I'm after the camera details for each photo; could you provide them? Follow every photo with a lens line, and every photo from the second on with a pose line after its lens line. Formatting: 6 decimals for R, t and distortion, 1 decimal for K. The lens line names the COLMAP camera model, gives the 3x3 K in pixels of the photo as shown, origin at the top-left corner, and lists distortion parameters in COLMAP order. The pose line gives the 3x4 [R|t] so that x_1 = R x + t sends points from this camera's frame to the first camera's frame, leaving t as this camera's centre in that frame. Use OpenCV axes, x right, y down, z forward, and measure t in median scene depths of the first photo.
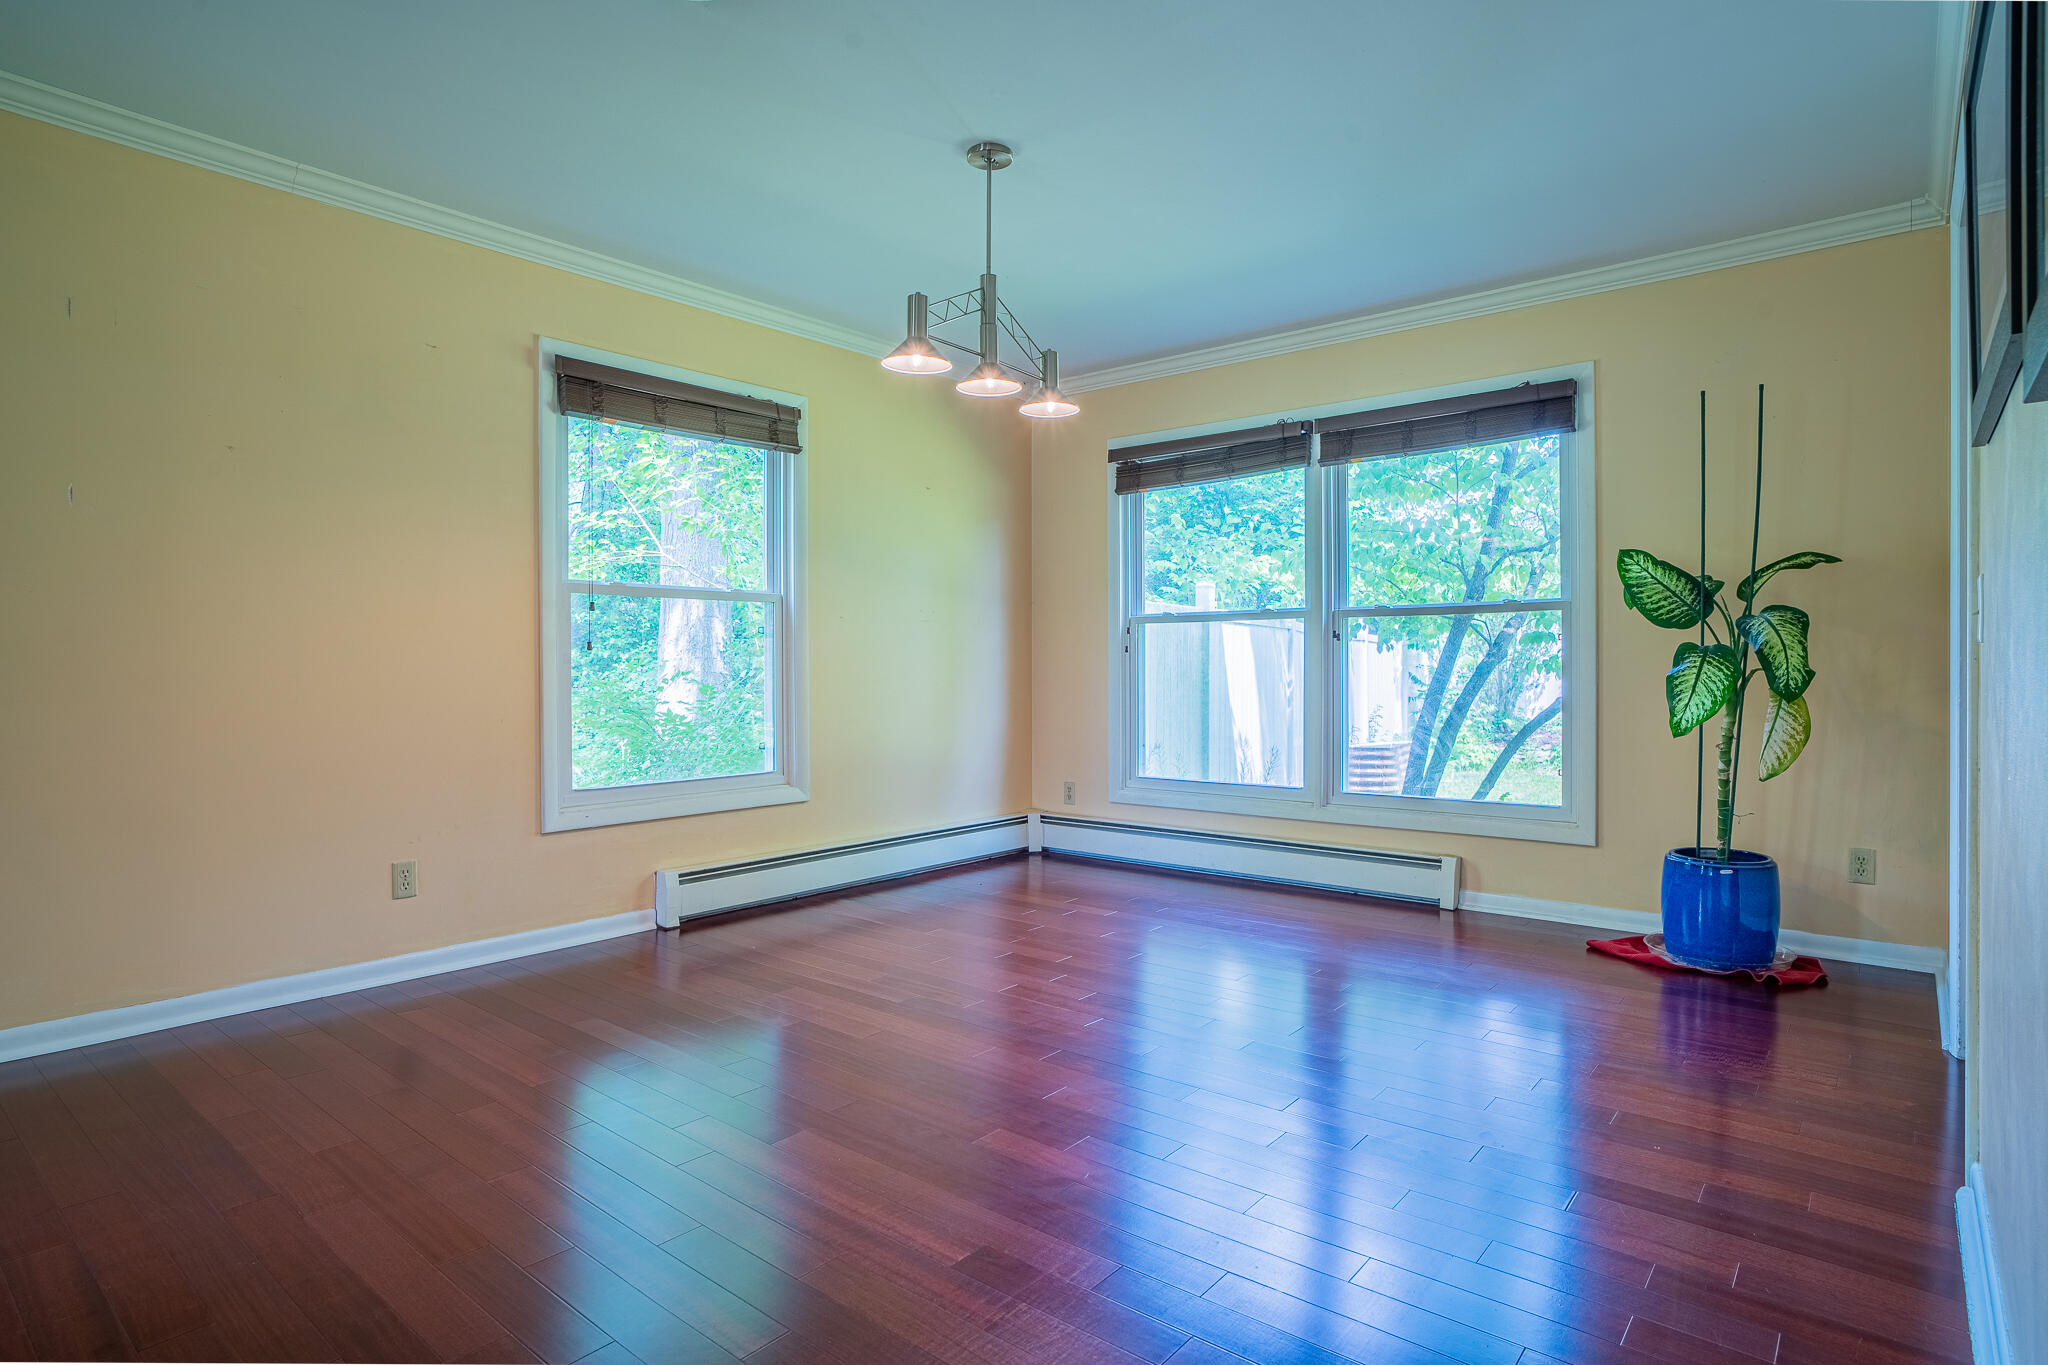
lens RADIAL K [[1083.3, 0, 1010.0], [0, 1083.3, 681.5], [0, 0, 1]] dist [-0.051264, 0.027998]
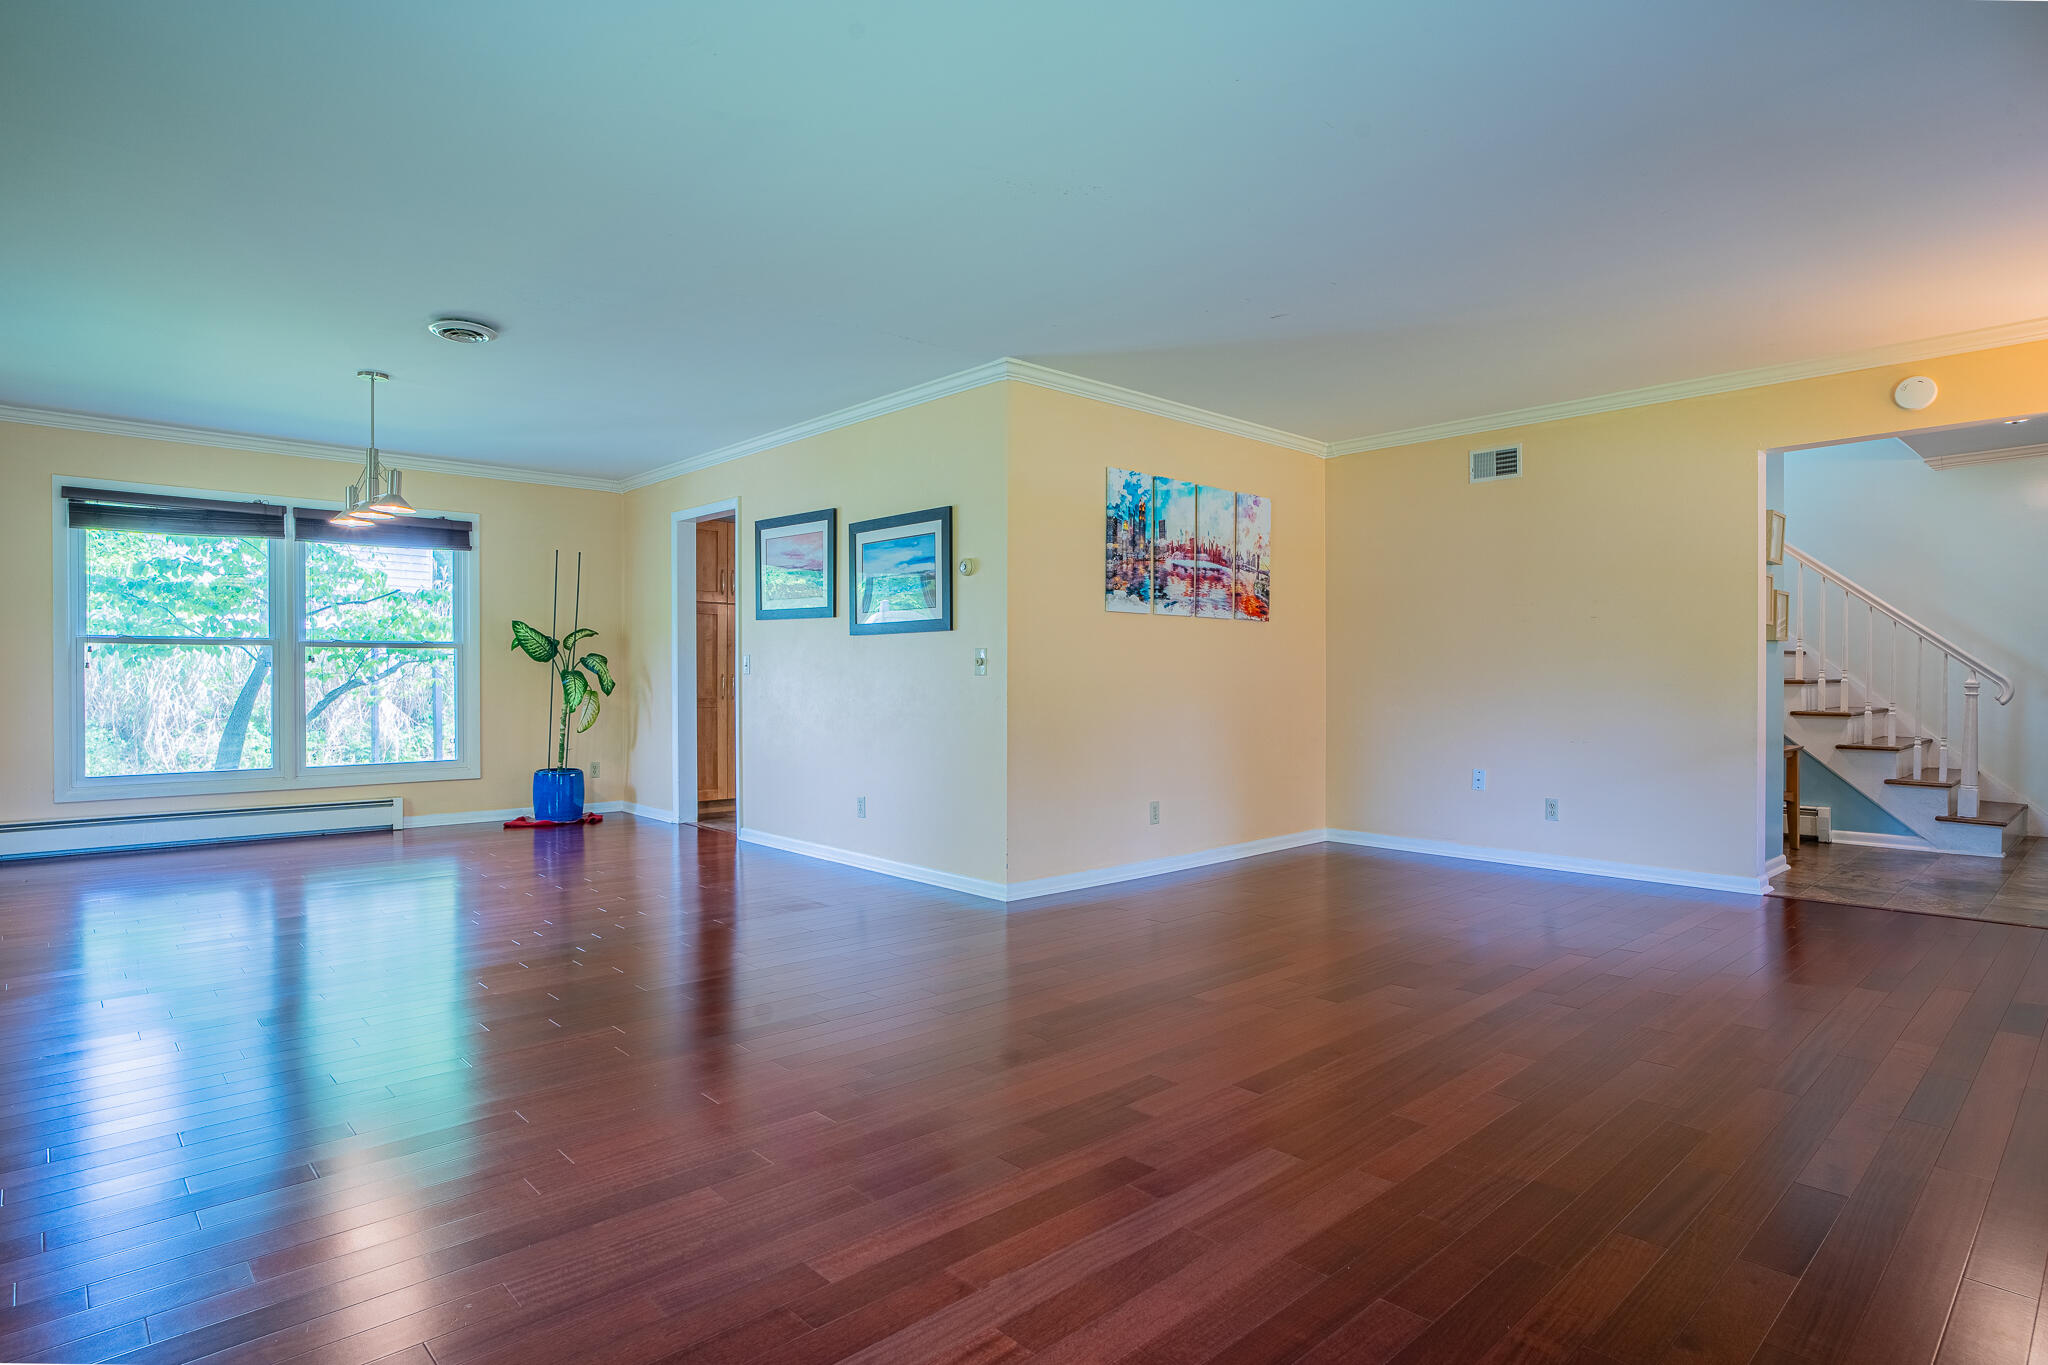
lens RADIAL K [[1083.3, 0, 1020.5], [0, 1083.3, 683.9], [0, 0, 1]] dist [-0.051264, 0.027998]
pose [[0.132176, -0.005660, 0.991210, -1.089972], [0.010237, 0.999938, 0.004345, -0.006443], [-0.991173, 0.009573, 0.132226, -0.155737]]
